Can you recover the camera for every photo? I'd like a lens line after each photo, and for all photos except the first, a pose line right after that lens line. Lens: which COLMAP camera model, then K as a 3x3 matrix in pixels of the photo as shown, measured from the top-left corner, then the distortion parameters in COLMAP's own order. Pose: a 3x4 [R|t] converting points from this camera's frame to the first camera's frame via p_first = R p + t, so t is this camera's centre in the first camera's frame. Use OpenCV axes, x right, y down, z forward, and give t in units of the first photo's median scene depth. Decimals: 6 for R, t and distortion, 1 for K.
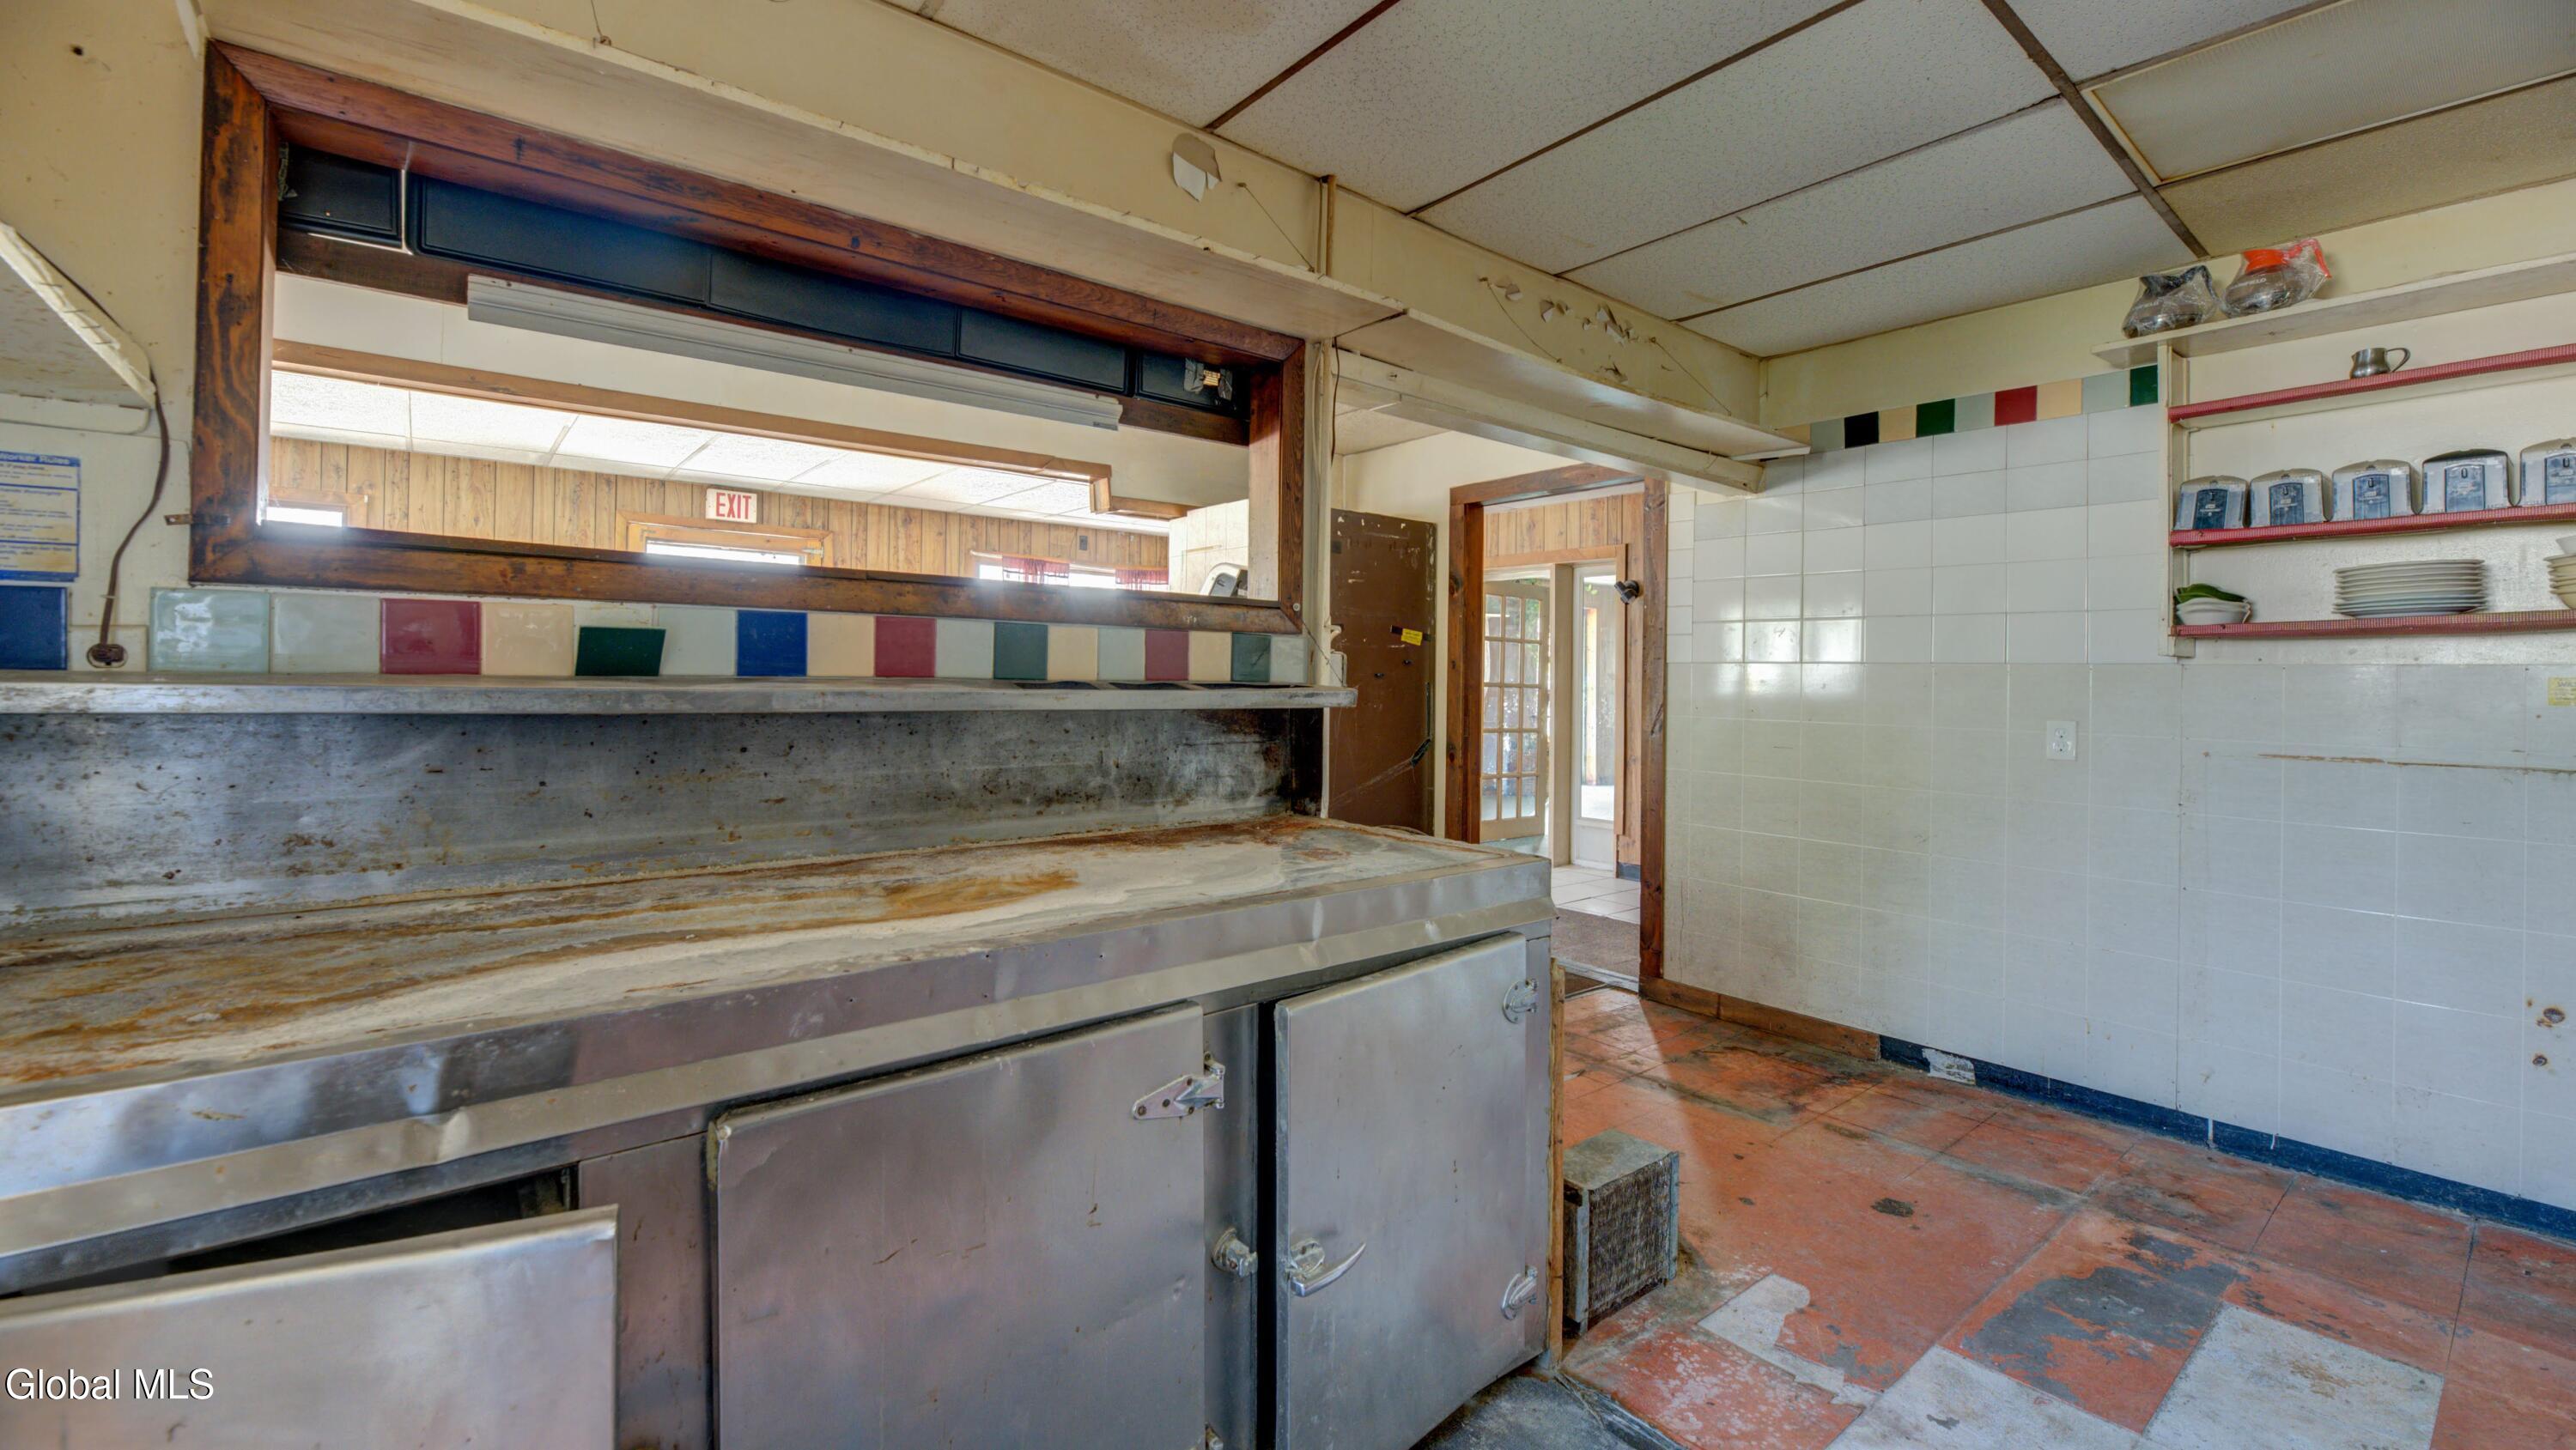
lens RADIAL K [[1048.2, 0, 1258.8], [0, 1048.2, 683.6], [0, 0, 1]] dist [-0.002219, 0.000035]
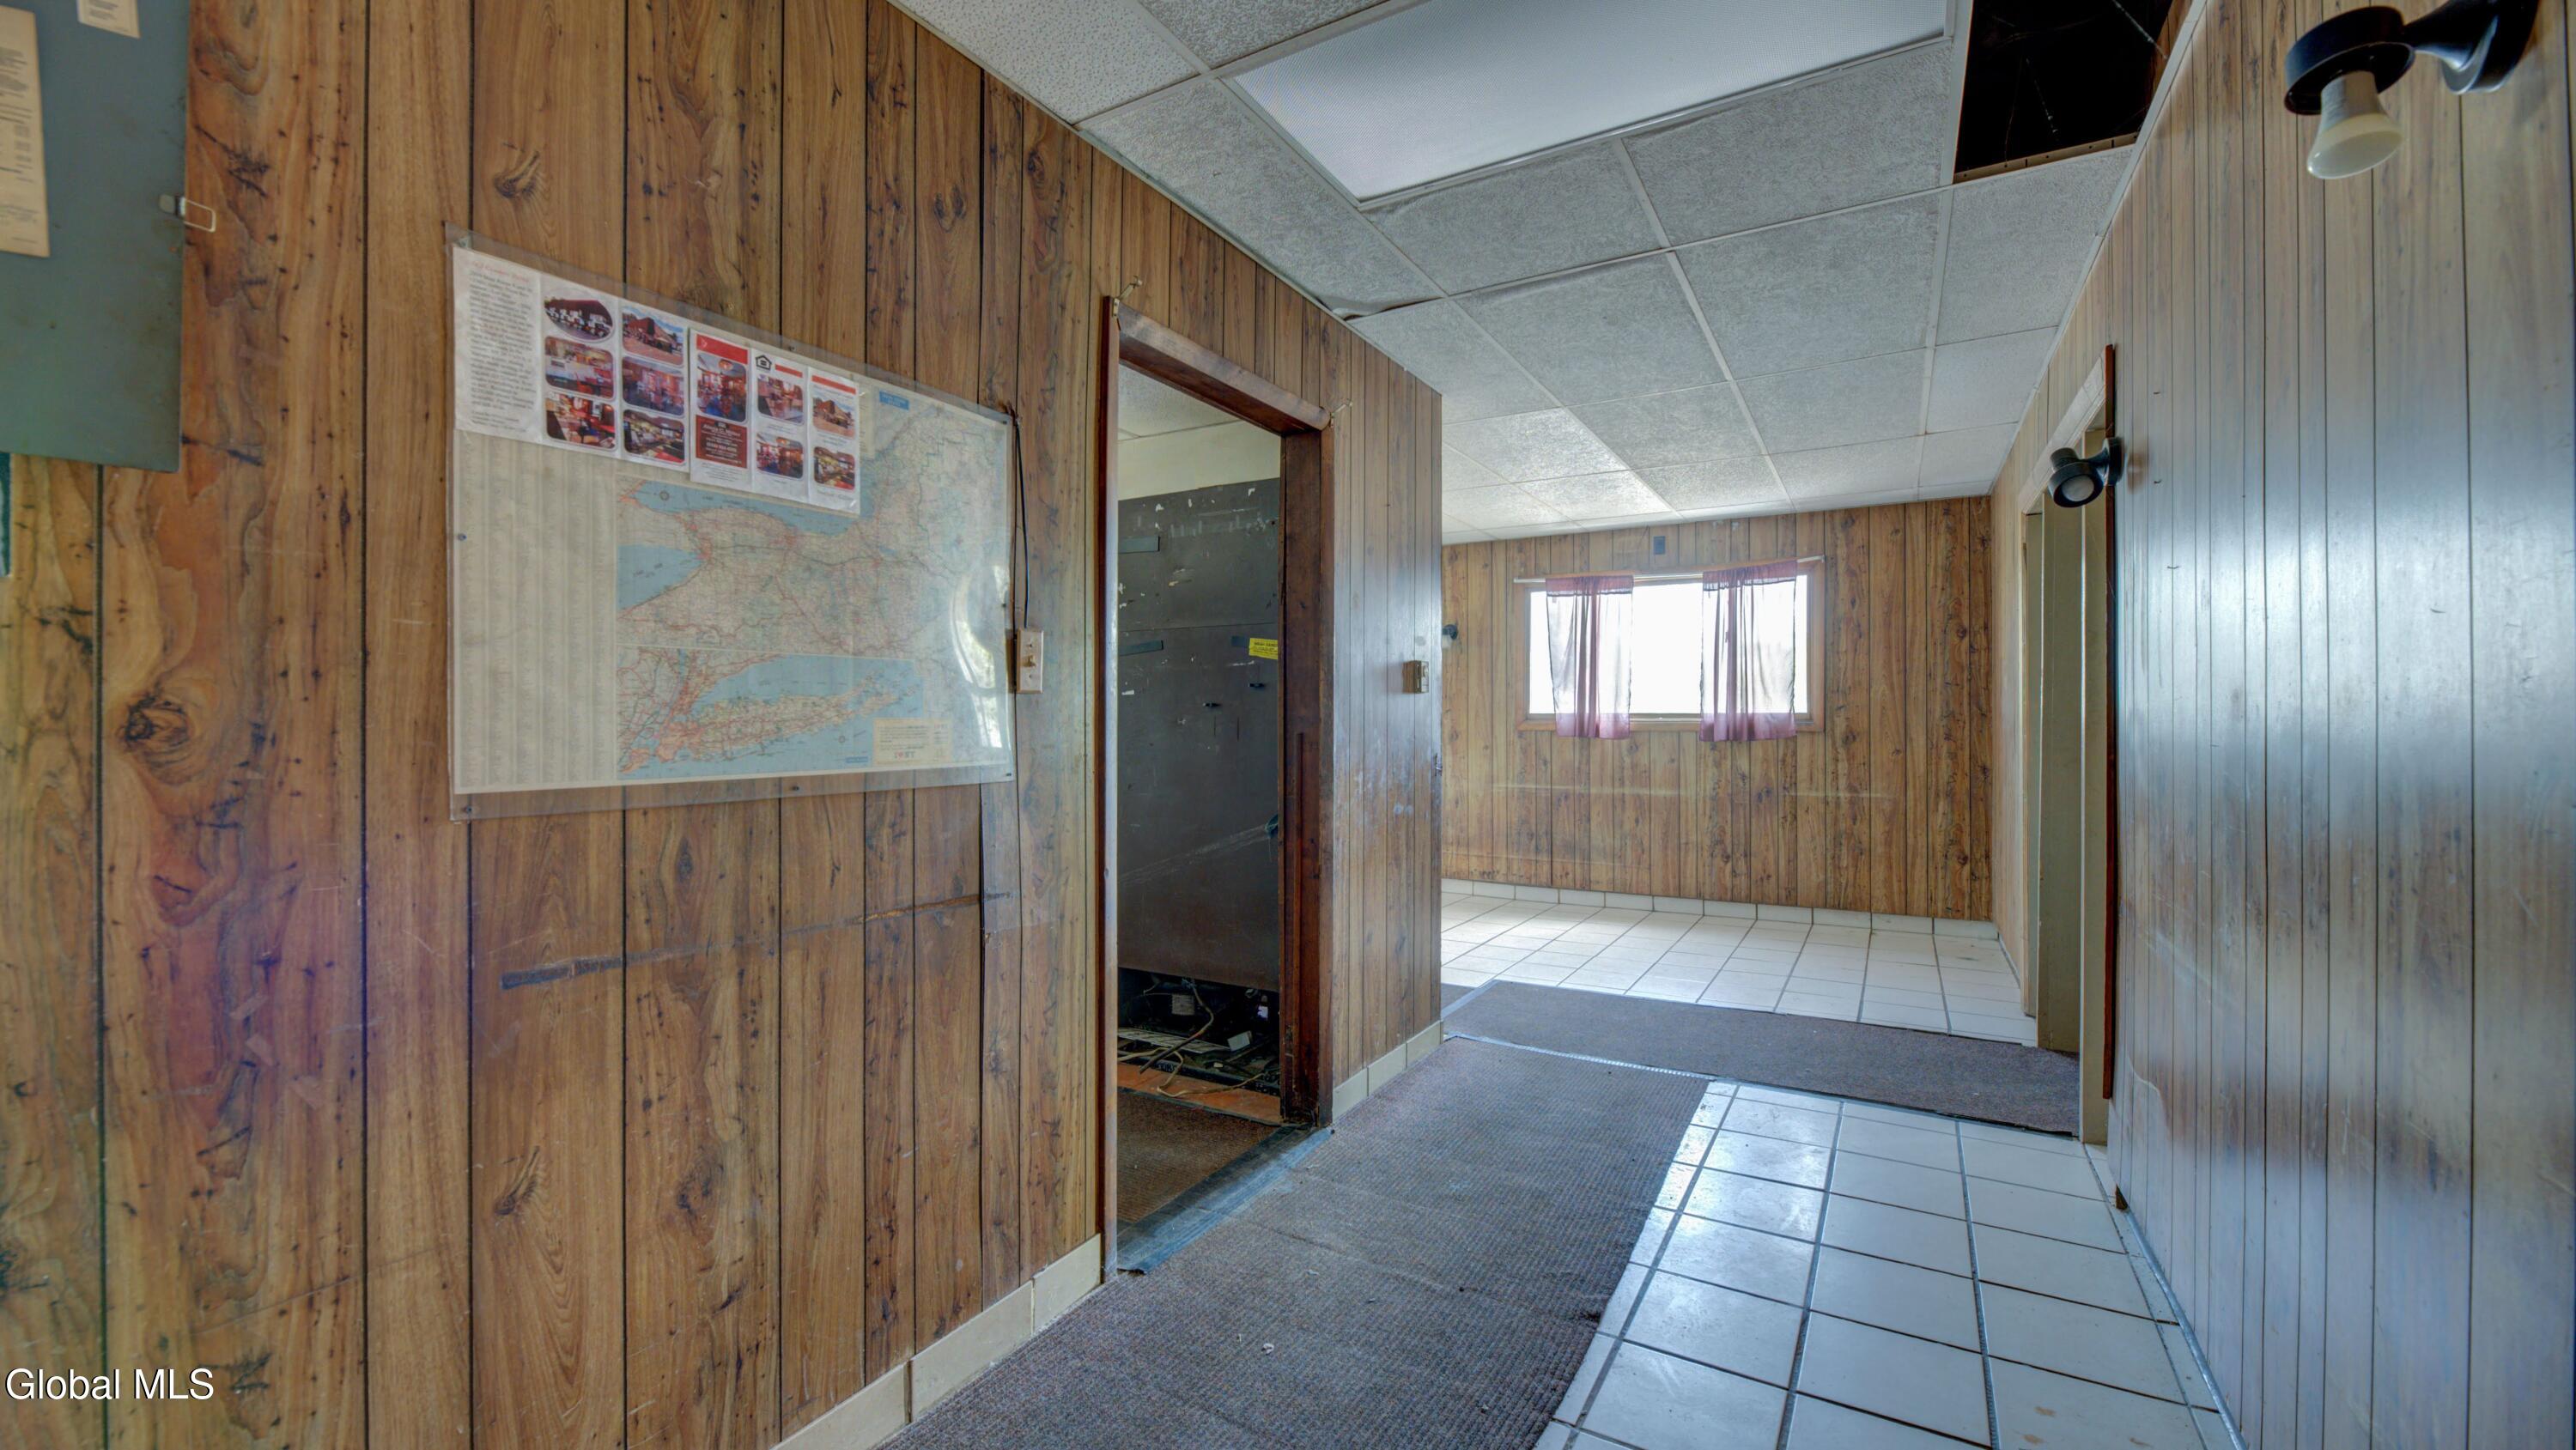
lens RADIAL K [[1048.2, 0, 1290.1], [0, 1048.2, 722.3], [0, 0, 1]] dist [-0.002219, 0.000035]
pose [[0.367223, -0.012198, -0.930053, 0.494300], [0.006750, 0.999923, -0.010449, 0.007774], [0.930109, -0.002440, 0.367277, 0.463778]]
